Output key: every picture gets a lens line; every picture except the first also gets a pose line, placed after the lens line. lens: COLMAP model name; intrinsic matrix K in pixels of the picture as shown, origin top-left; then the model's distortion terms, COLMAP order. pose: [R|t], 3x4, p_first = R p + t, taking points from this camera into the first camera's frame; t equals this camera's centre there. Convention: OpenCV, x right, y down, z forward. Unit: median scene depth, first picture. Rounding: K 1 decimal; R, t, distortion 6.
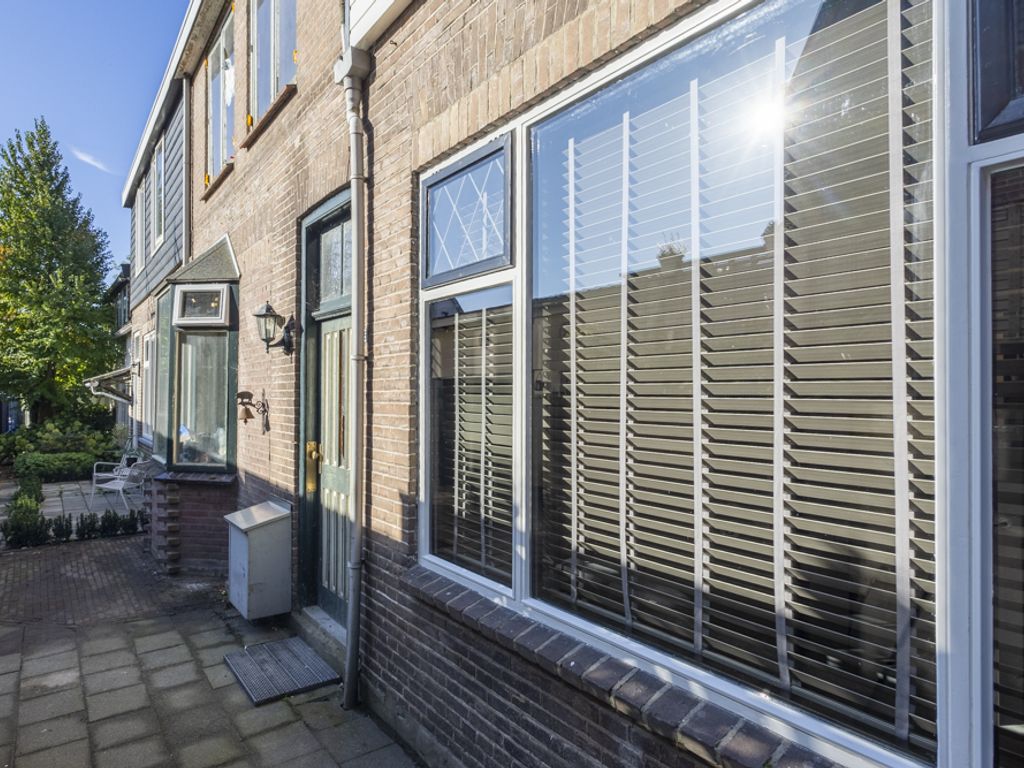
lens RADIAL K [[658.9, 0, 512.0], [0, 658.9, 384.0], [0, 0, 1]] dist [0.004634, 0.003069]
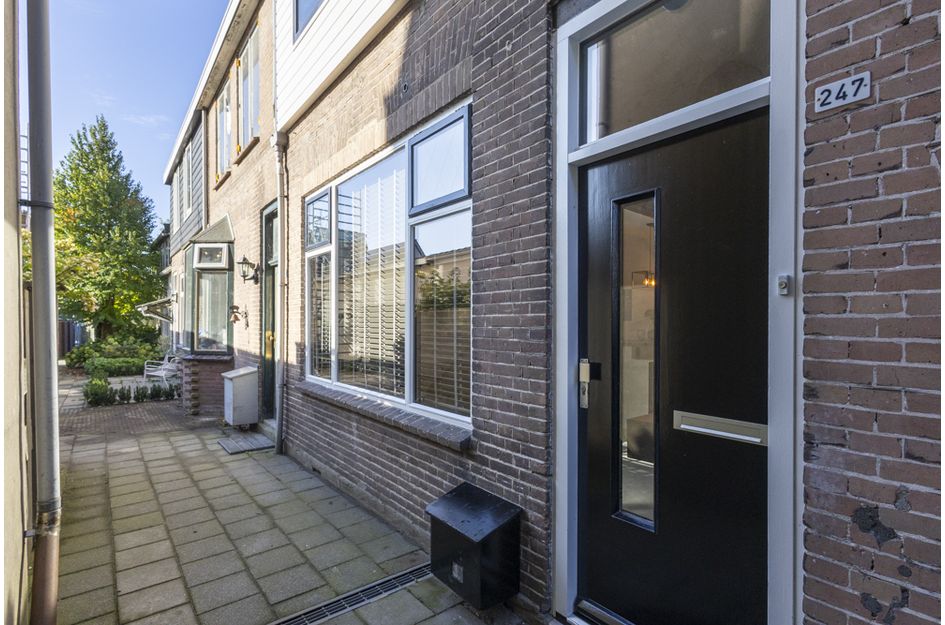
lens RADIAL K [[449.1, 0, 472.5], [0, 449.1, 312.5], [0, 0, 1]] dist [0.013175, -0.000551]
pose [[0.997958, -0.003531, 0.063777, 0.136863], [0.002937, 0.999951, 0.009407, 0.018185], [-0.063807, -0.009201, 0.997920, -0.219799]]
